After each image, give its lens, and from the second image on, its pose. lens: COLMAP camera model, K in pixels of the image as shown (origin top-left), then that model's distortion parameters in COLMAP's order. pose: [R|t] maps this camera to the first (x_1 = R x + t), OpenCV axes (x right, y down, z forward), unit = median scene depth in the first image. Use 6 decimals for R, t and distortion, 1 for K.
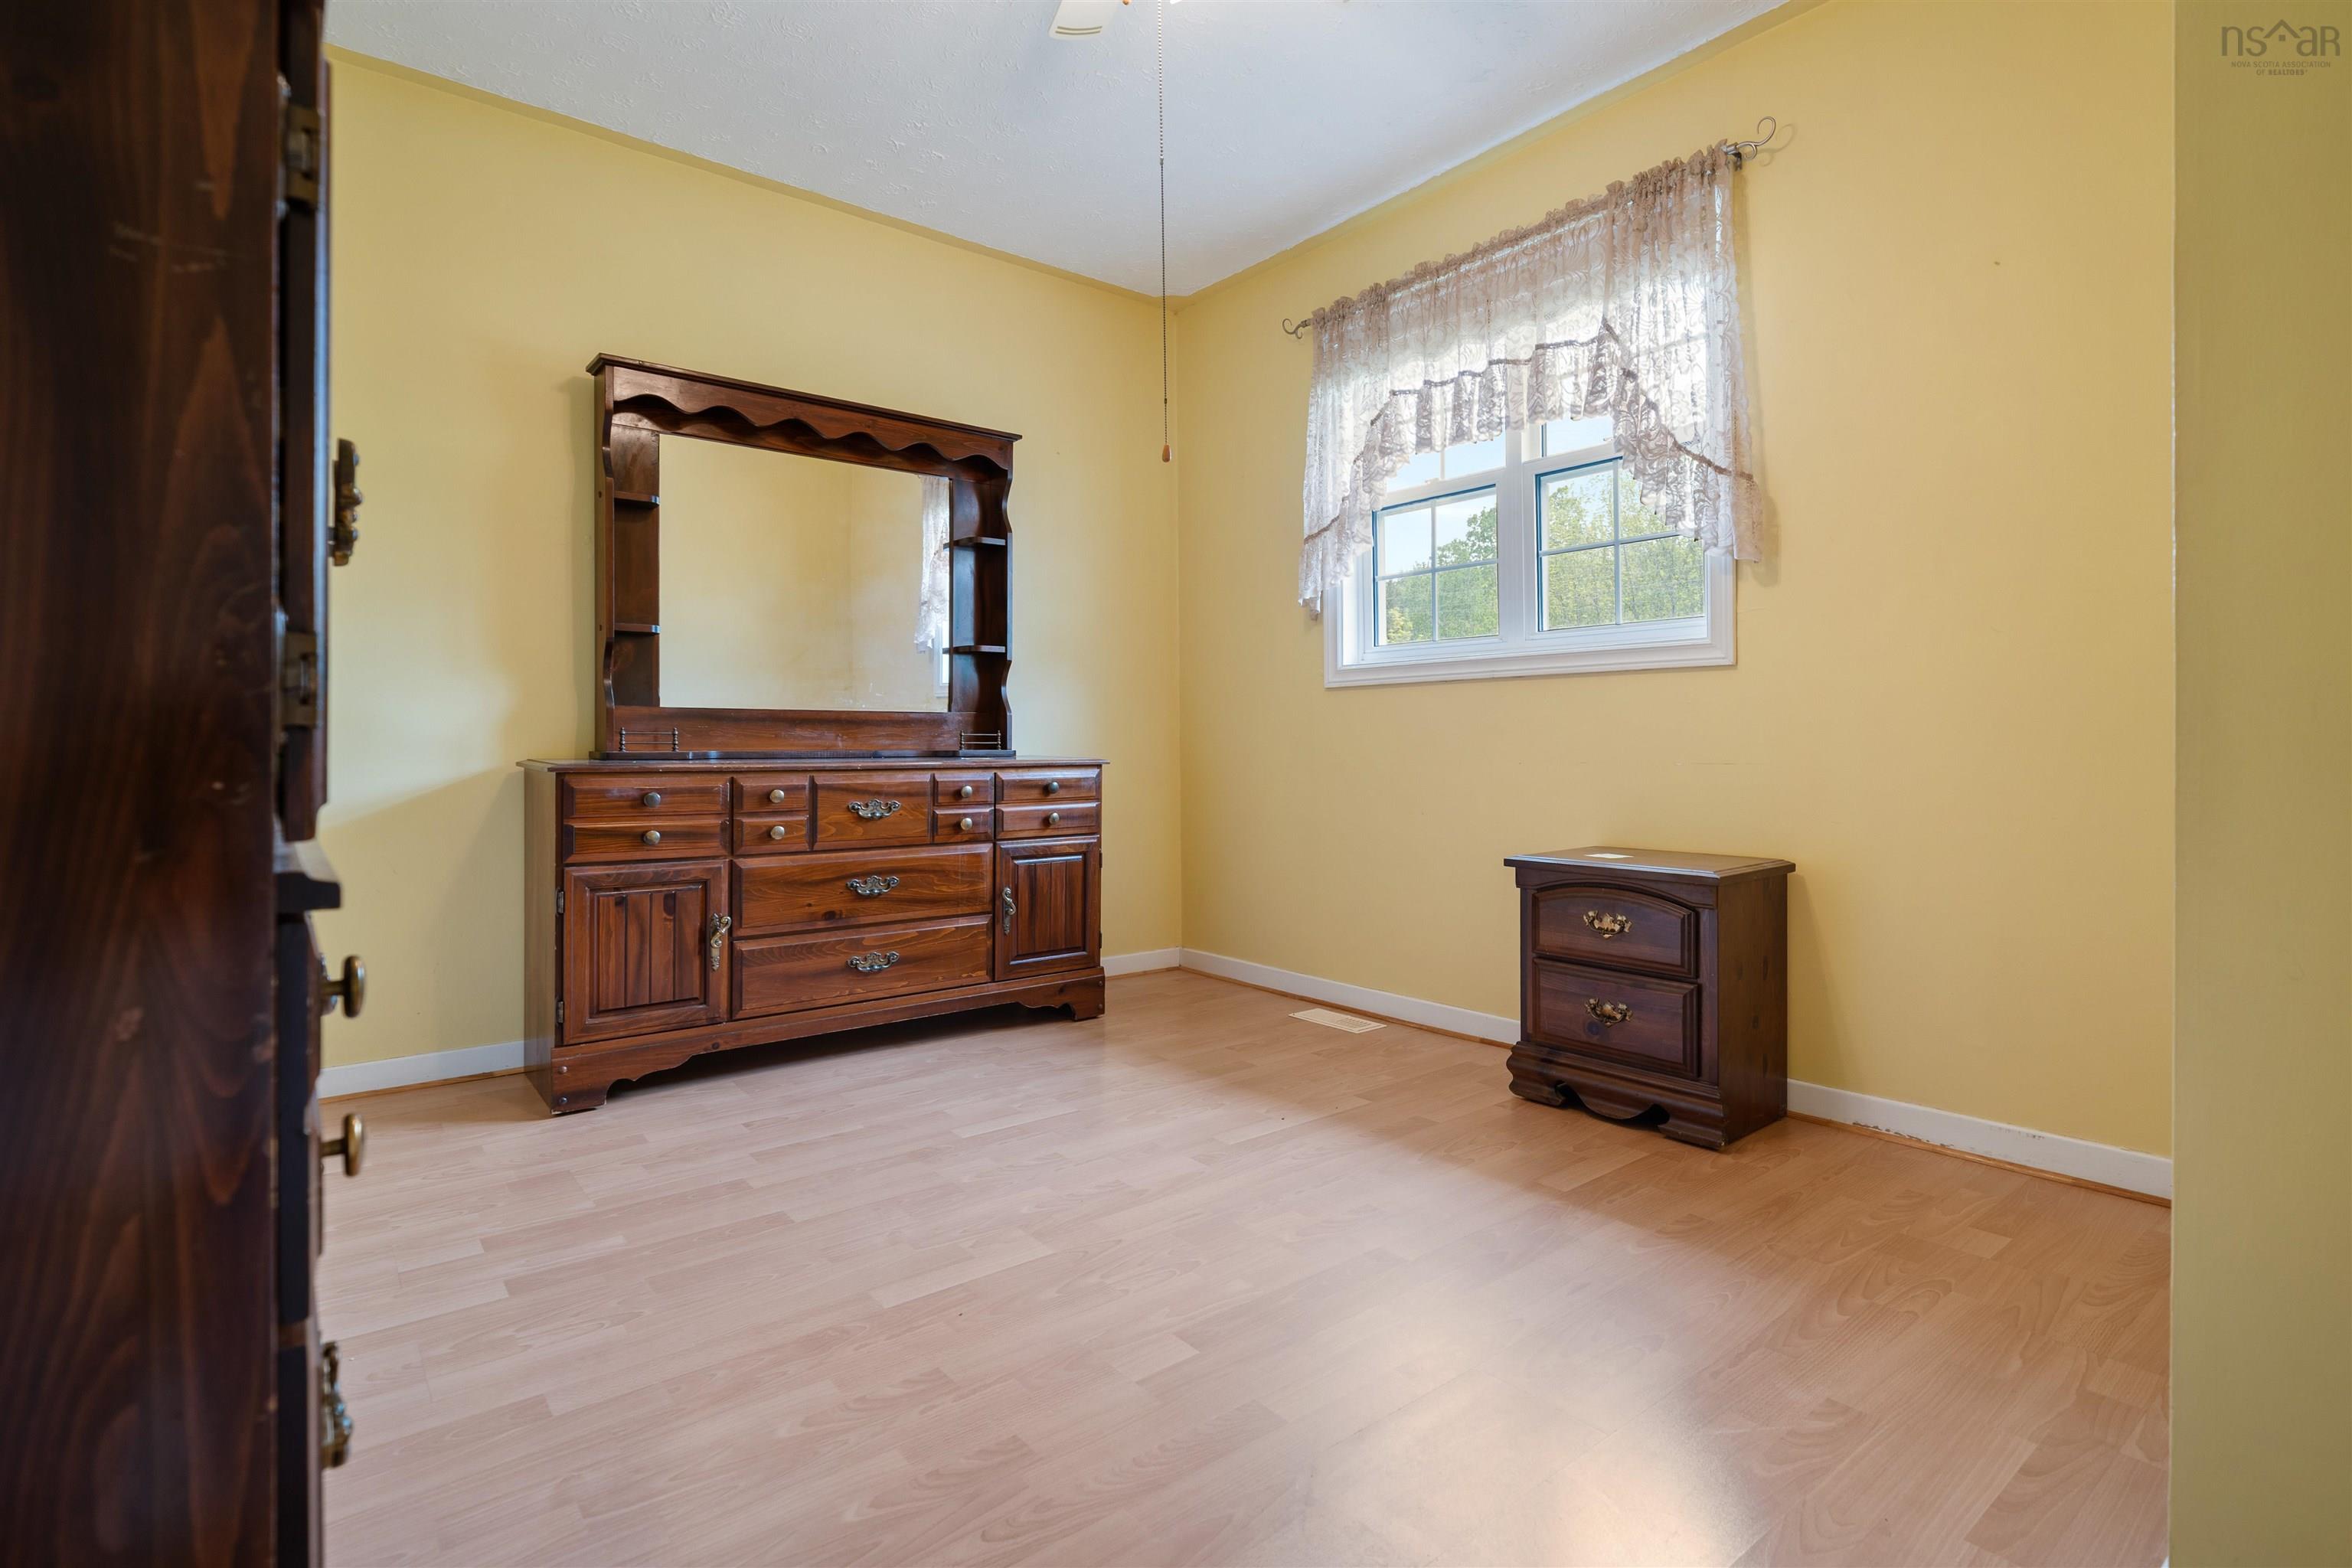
lens RADIAL K [[1115.2, 0, 1171.8], [0, 1115.2, 725.7], [0, 0, 1]] dist [0.002508, 0.000168]
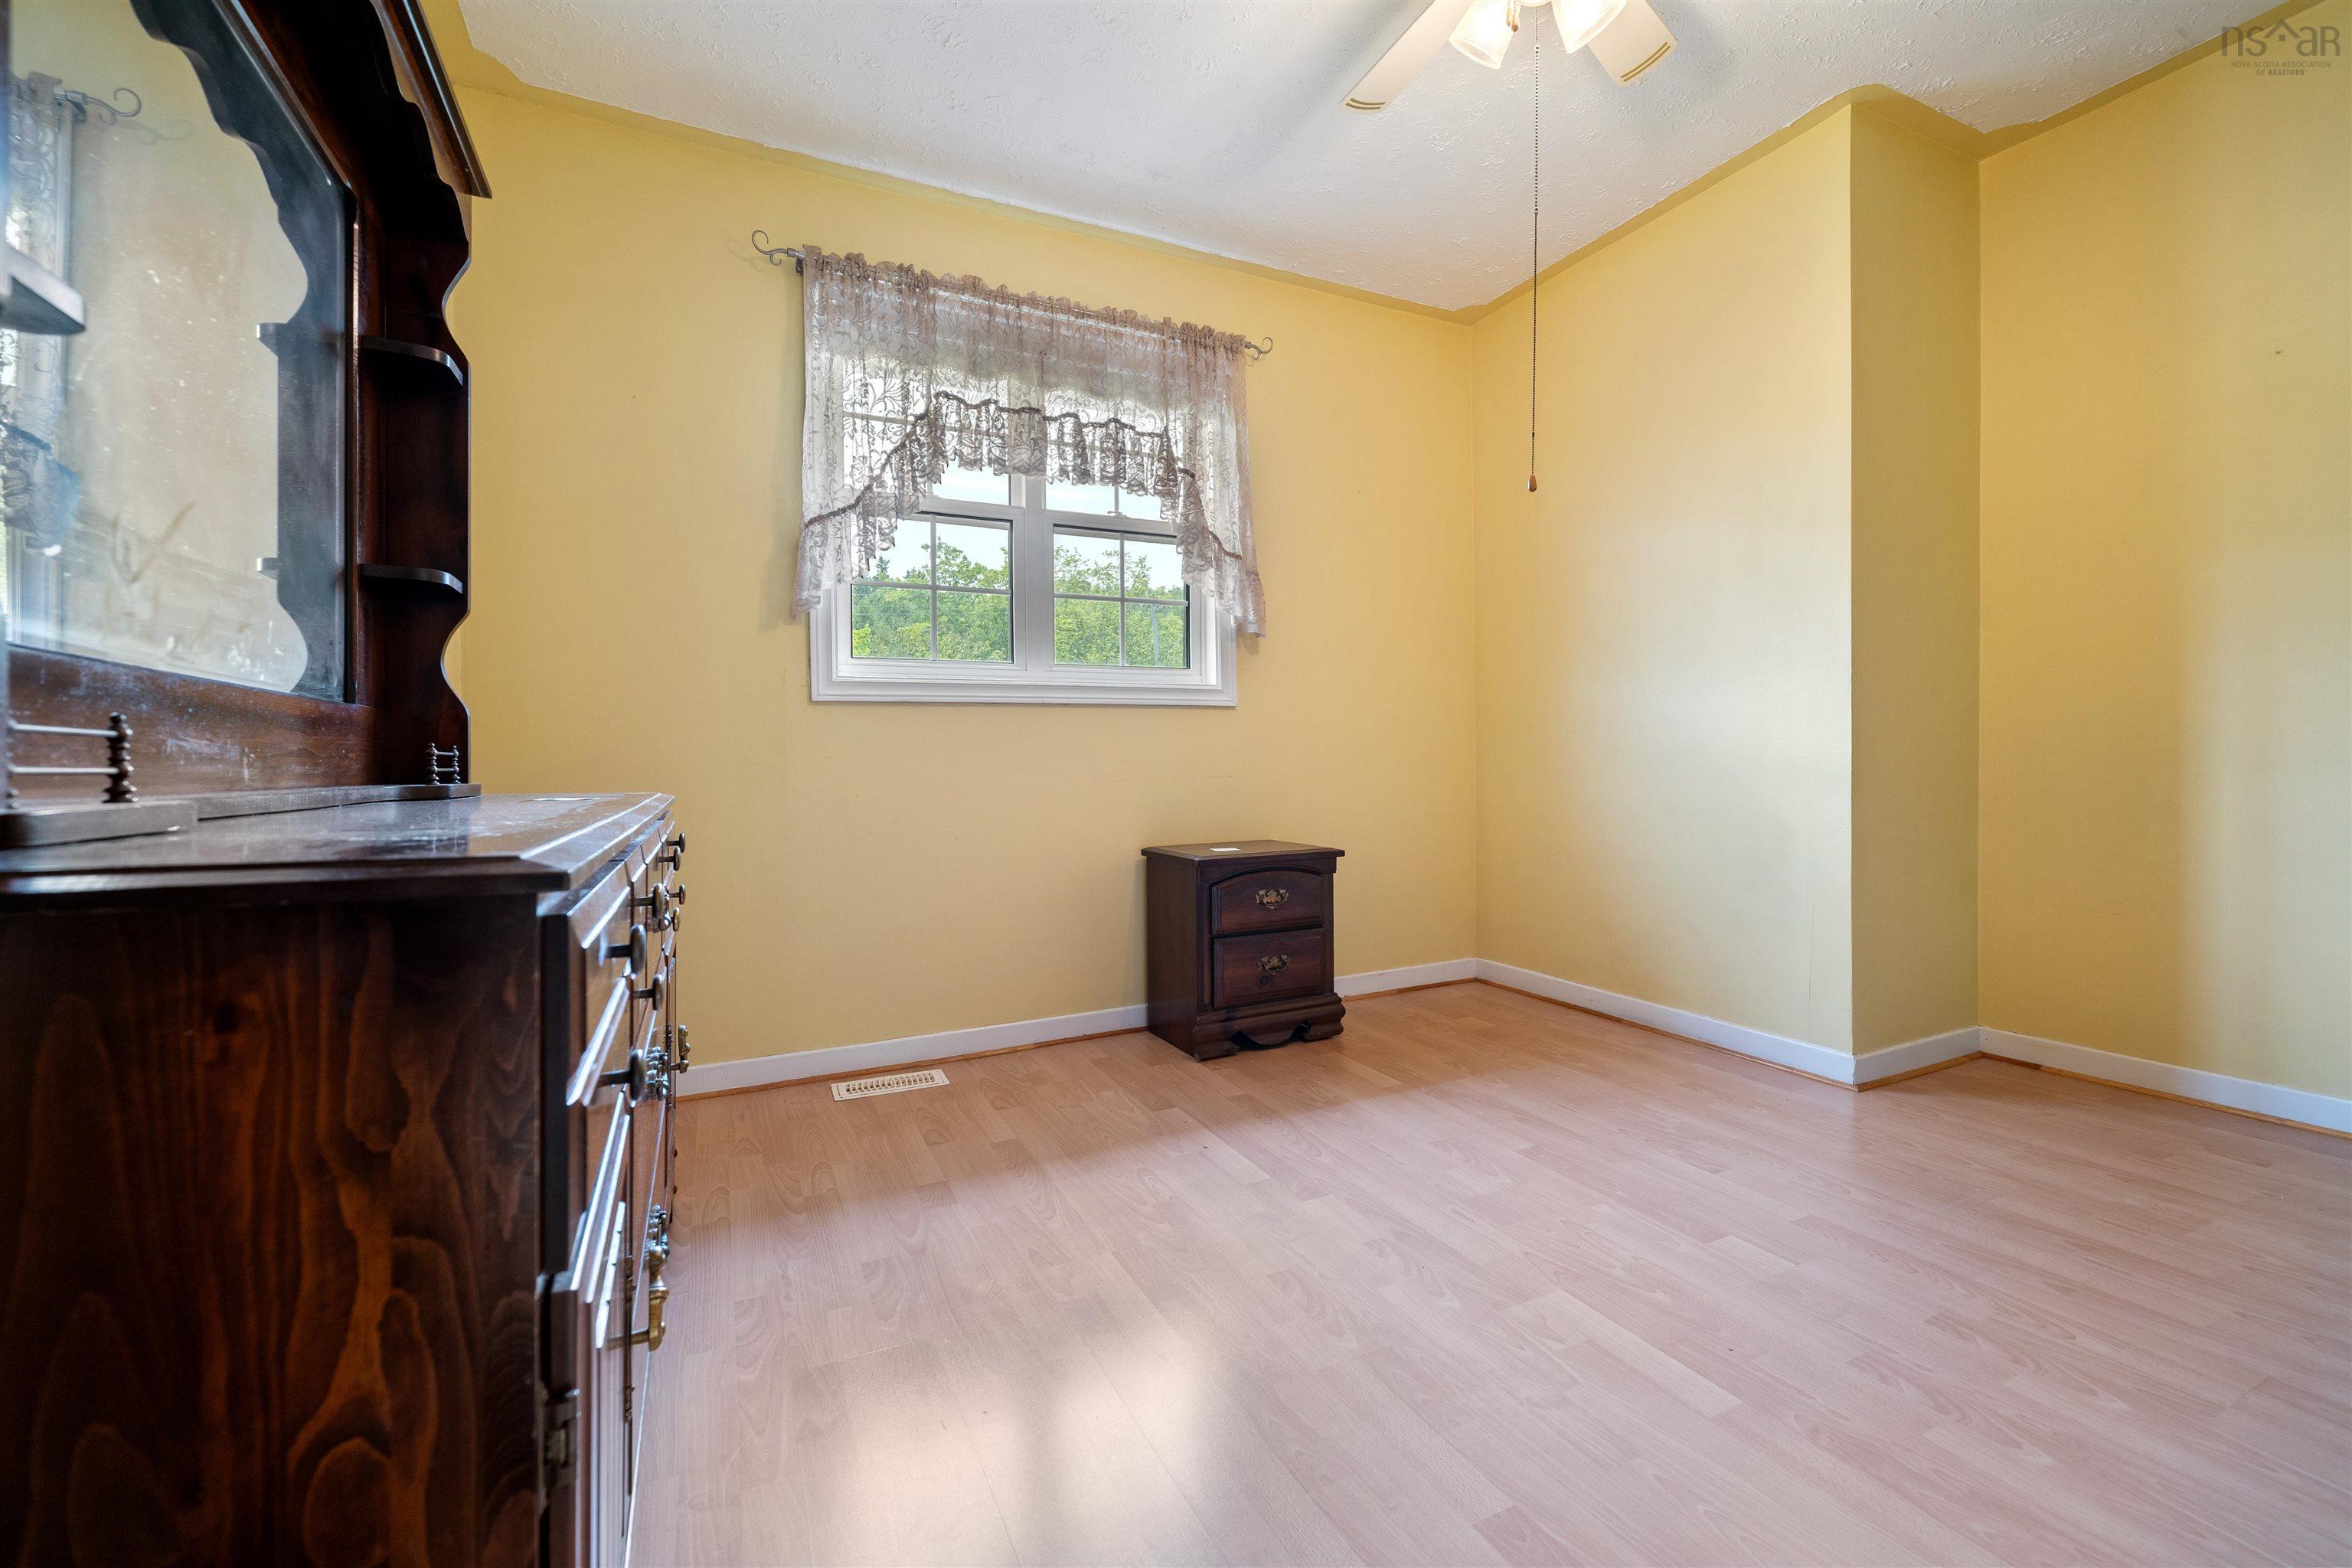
lens RADIAL K [[954.7, 0, 1167.5], [0, 954.7, 752.4], [0, 0, 1]] dist [-0.002320, -0.000596]
pose [[0.232273, 0.010096, 0.972598, -0.680452], [-0.001223, 0.999948, -0.010087, 0.015627], [-0.972650, 0.001154, 0.232273, 0.791307]]
